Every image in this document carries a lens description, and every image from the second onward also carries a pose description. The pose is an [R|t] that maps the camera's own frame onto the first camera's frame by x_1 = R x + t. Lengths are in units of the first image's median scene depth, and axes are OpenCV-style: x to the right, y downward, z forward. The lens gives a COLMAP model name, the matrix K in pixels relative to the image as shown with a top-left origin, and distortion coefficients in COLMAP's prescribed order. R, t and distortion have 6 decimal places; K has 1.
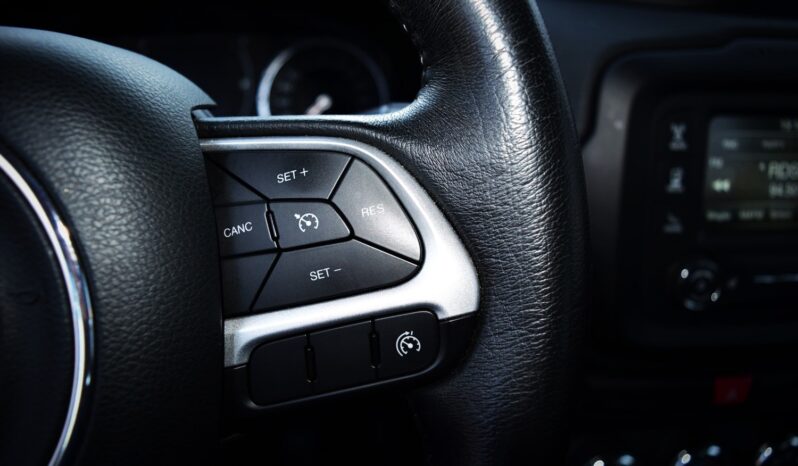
lens RADIAL K [[601.6, 0, 400.5], [0, 601.6, 235.3], [0, 0, 1]] dist [-0.088323, -0.002068]
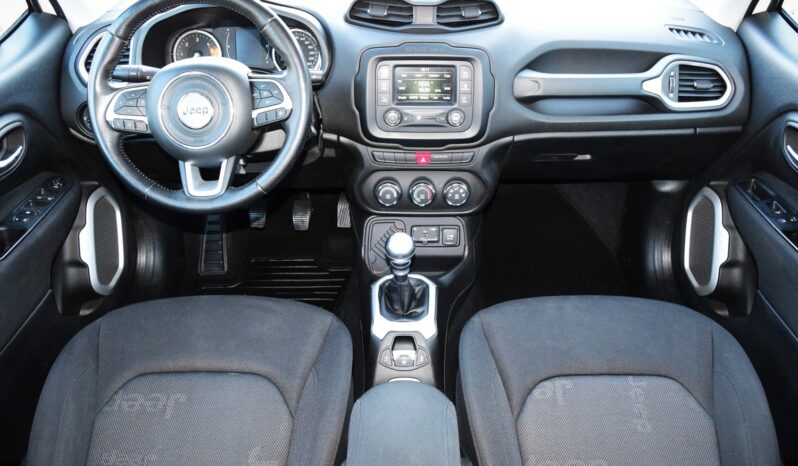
lens RADIAL K [[601.6, 0, 397.7], [0, 601.6, 229.2], [0, 0, 1]] dist [-0.088323, -0.002068]
pose [[0.994141, 0.044171, -0.098659, 0.935327], [-0.028252, 0.987150, 0.157277, 0.178570], [0.104338, -0.153568, 0.982614, -2.562882]]
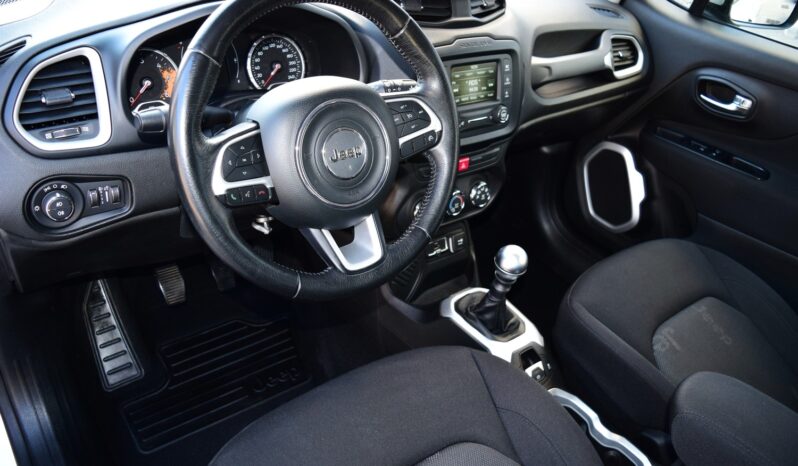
lens RADIAL K [[601.6, 0, 402.8], [0, 601.6, 234.5], [0, 0, 1]] dist [-0.088323, -0.002068]
pose [[0.842183, -0.227665, 0.488770, -1.374663], [0.135024, 0.966652, 0.217604, -0.078575], [-0.522012, -0.117267, 0.844839, -1.559213]]
